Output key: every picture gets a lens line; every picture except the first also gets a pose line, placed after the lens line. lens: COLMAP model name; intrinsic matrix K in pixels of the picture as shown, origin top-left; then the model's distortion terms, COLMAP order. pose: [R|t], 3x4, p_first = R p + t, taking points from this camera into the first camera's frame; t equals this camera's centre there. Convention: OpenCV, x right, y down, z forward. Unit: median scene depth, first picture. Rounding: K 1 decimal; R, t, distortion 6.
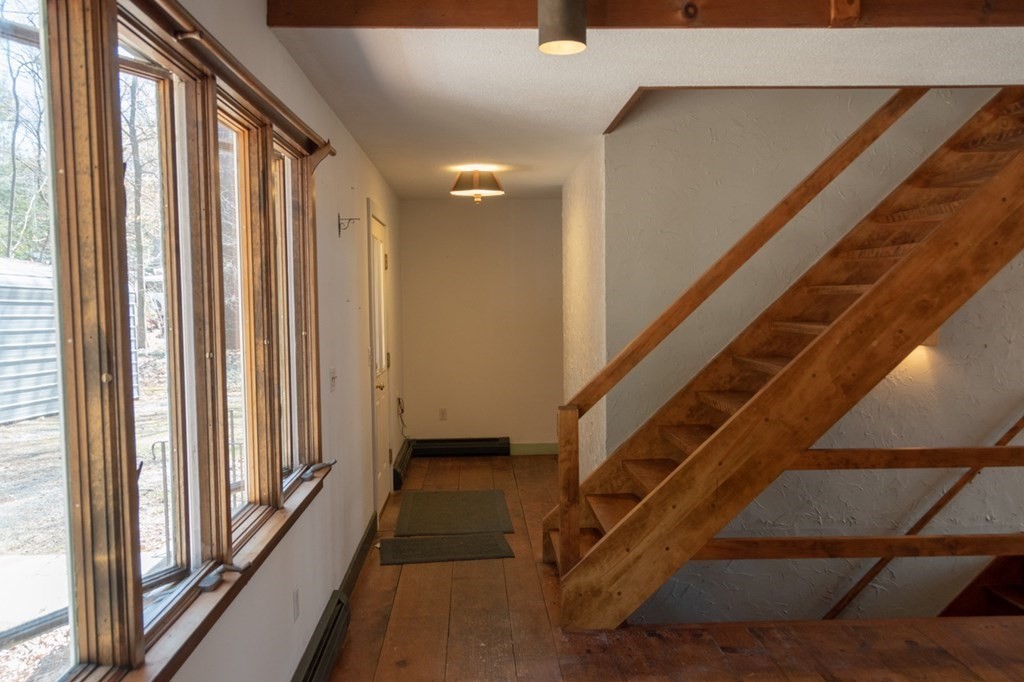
lens RADIAL K [[857.3, 0, 508.9], [0, 857.3, 348.9], [0, 0, 1]] dist [0.017074, 0.004452]
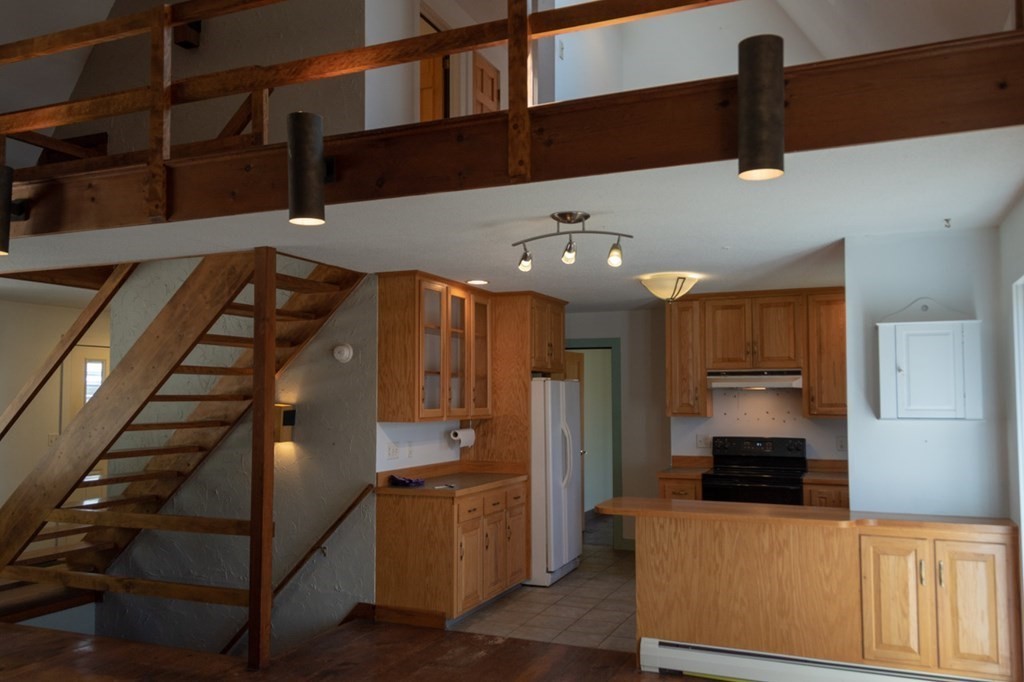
lens RADIAL K [[765.3, 0, 512.5], [0, 765.3, 334.9], [0, 0, 1]] dist [-0.022240, -0.005450]
pose [[0.911306, -0.026140, -0.410900, 1.199869], [-0.032321, 0.990361, -0.134684, -0.018747], [0.410460, 0.136019, 0.901677, 0.077580]]
